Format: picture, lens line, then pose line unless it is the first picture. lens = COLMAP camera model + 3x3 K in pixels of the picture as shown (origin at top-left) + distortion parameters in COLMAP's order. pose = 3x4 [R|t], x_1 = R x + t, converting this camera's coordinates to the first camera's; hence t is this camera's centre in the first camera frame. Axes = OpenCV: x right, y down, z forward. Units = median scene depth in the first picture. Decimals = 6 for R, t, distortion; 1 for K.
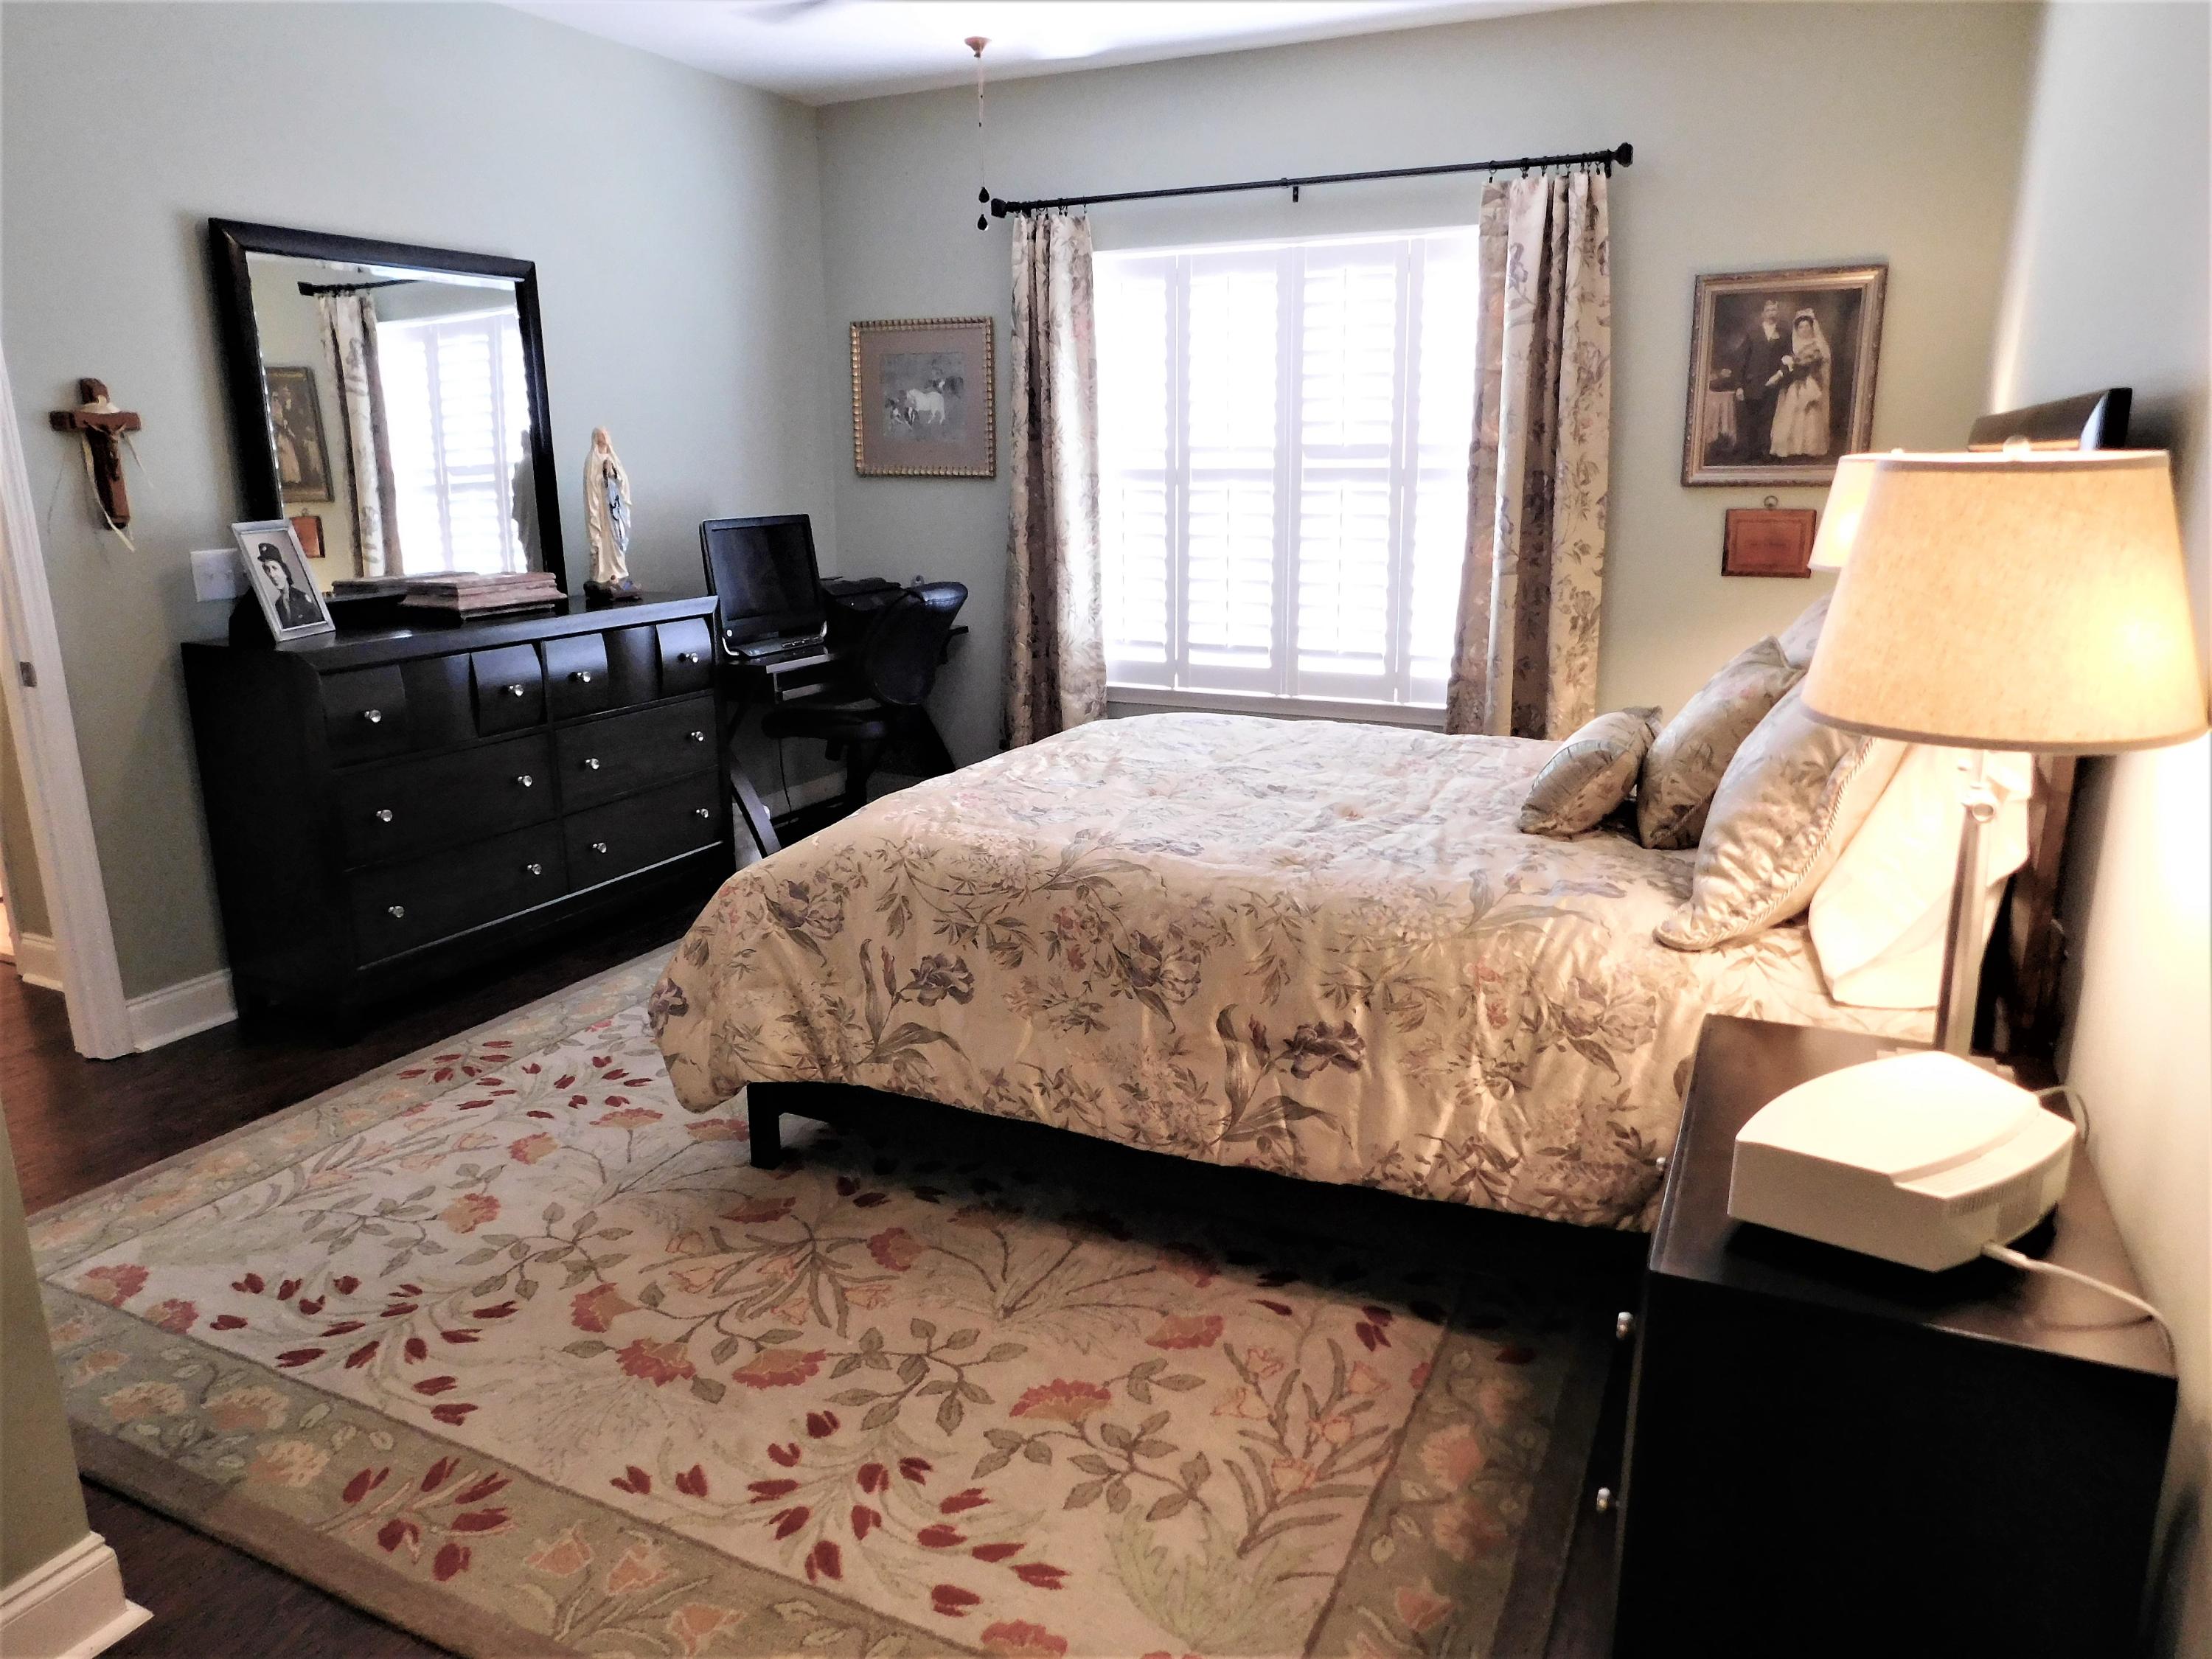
lens RADIAL K [[1463.1, 0, 1106.0], [0, 1463.1, 829.5], [0, 0, 1]] dist [-0.077531, 0.060400]
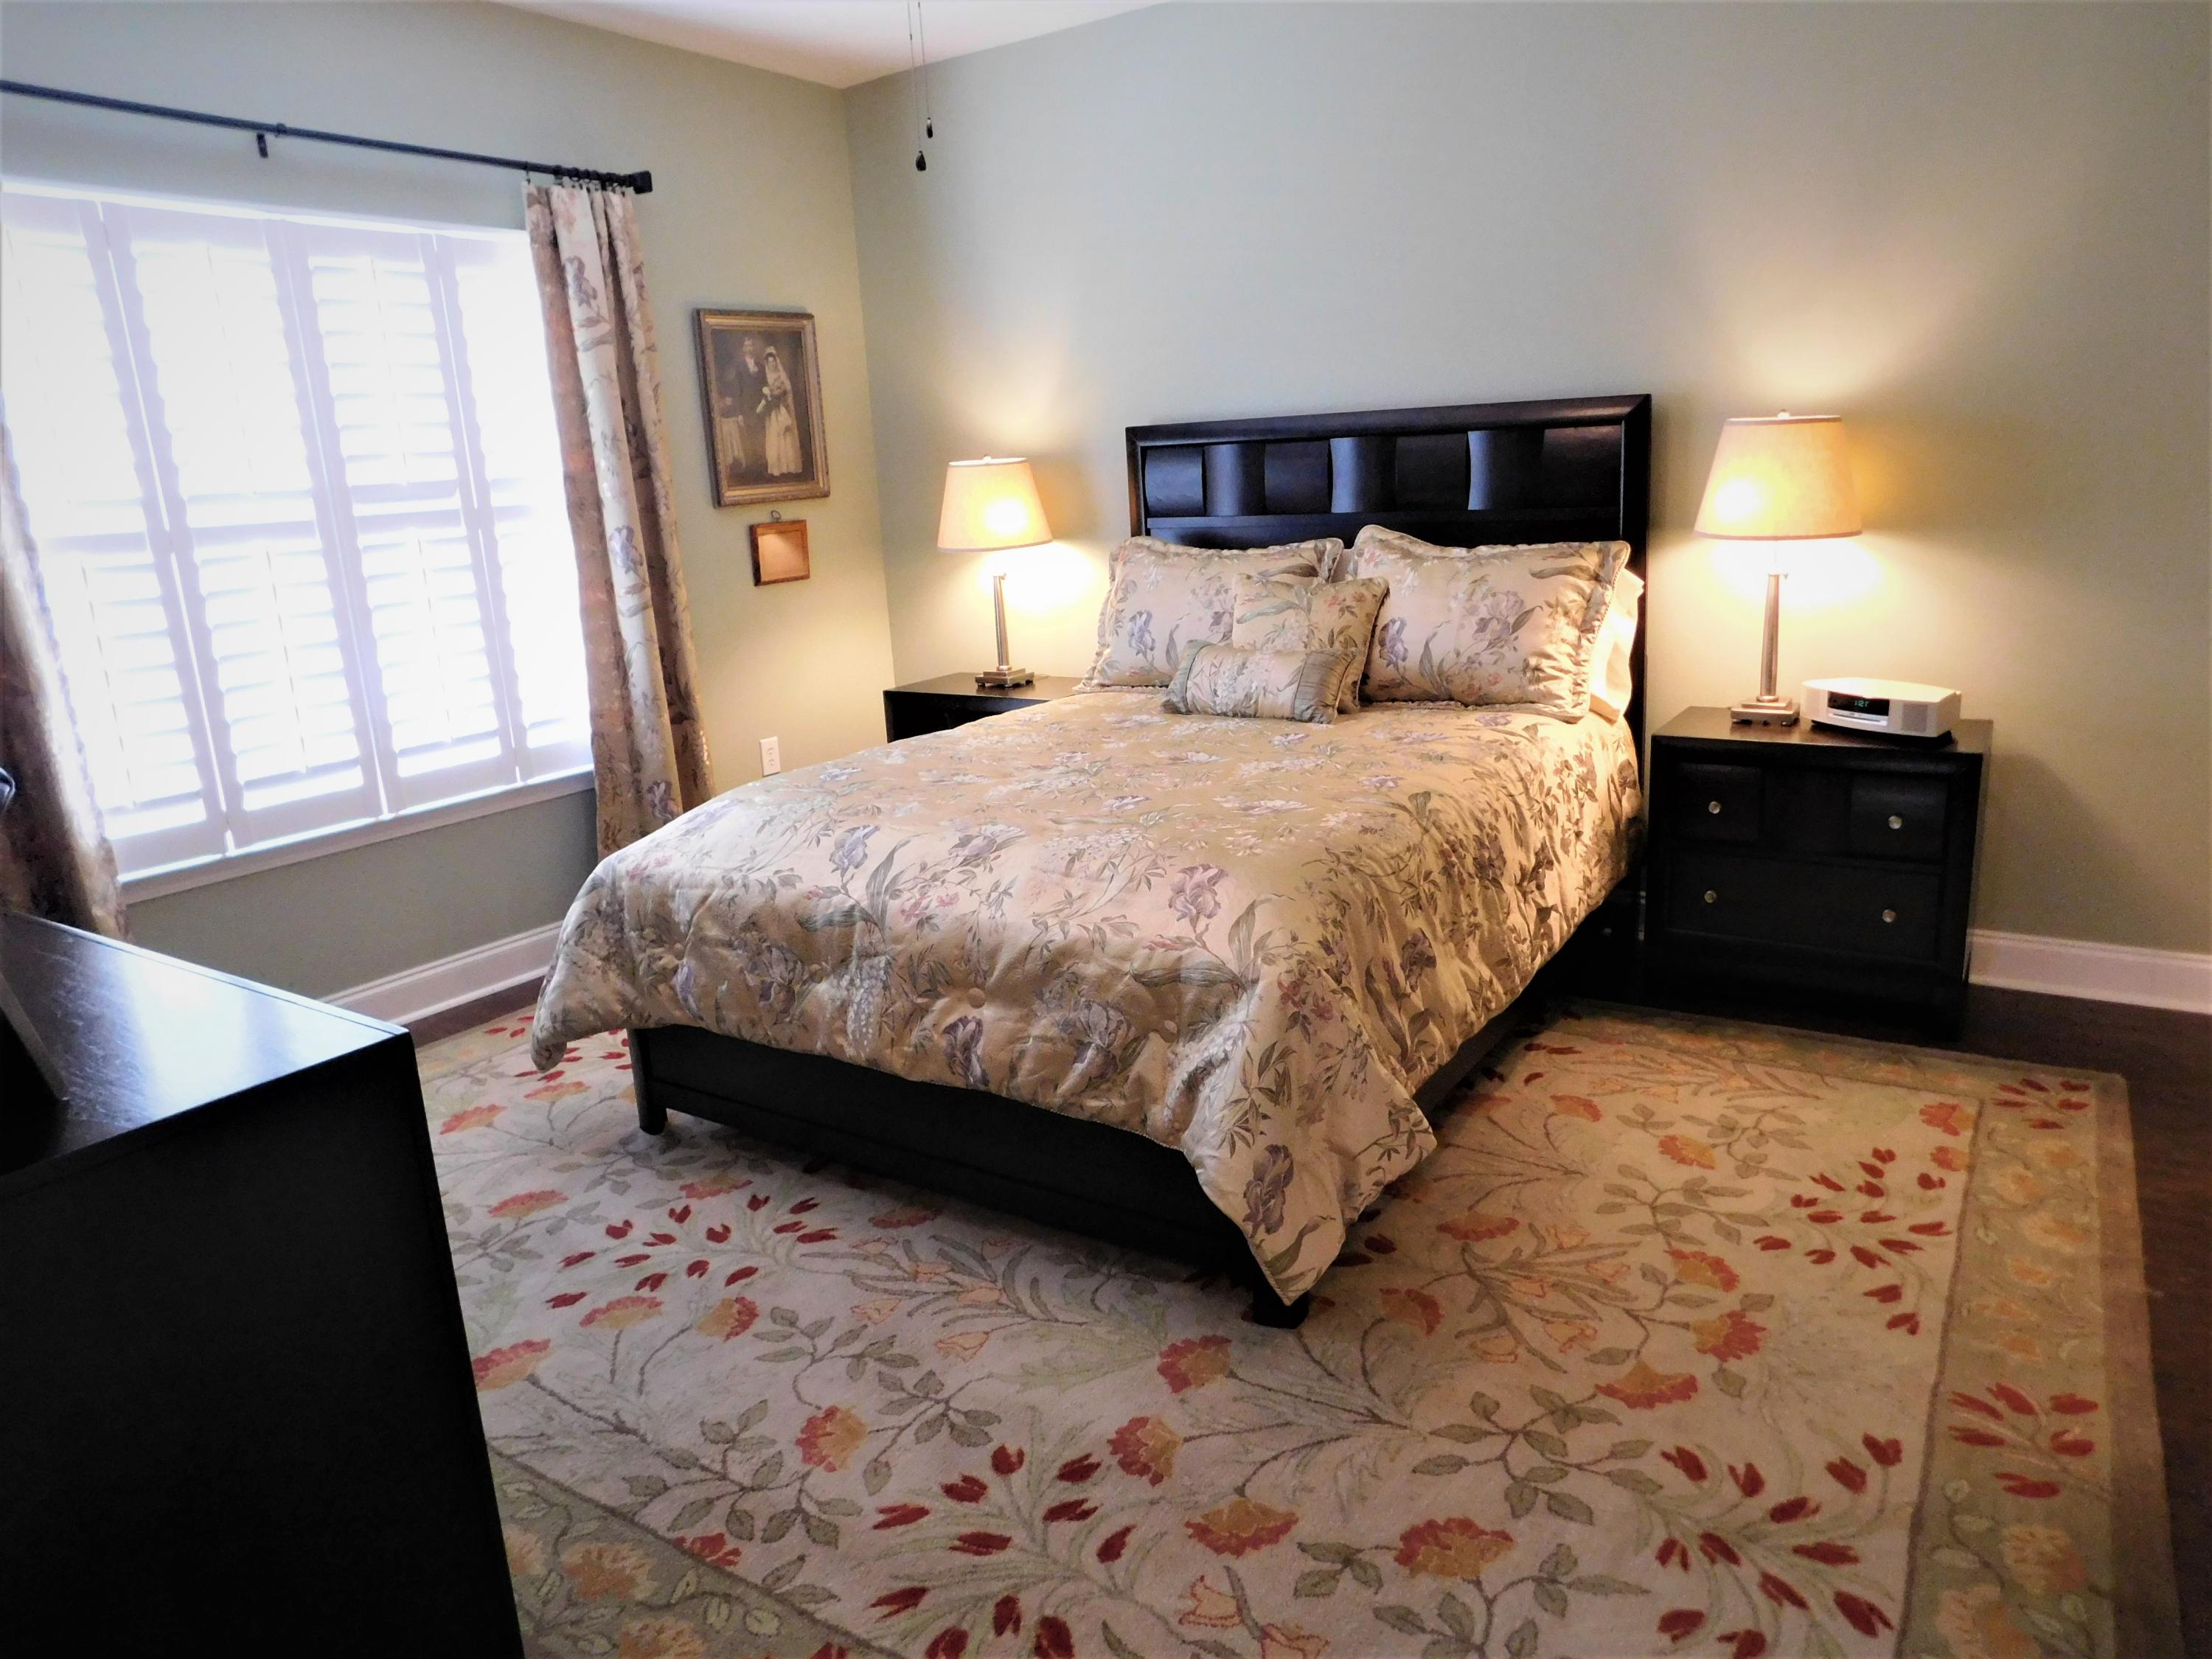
lens RADIAL K [[1463.1, 0, 1106.0], [0, 1463.1, 829.5], [0, 0, 1]] dist [-0.077531, 0.060400]
pose [[0.140853, -0.242010, 0.959996, -0.870769], [0.295663, 0.935695, 0.192504, -0.188893], [-0.944851, 0.256720, 0.203349, 0.790772]]
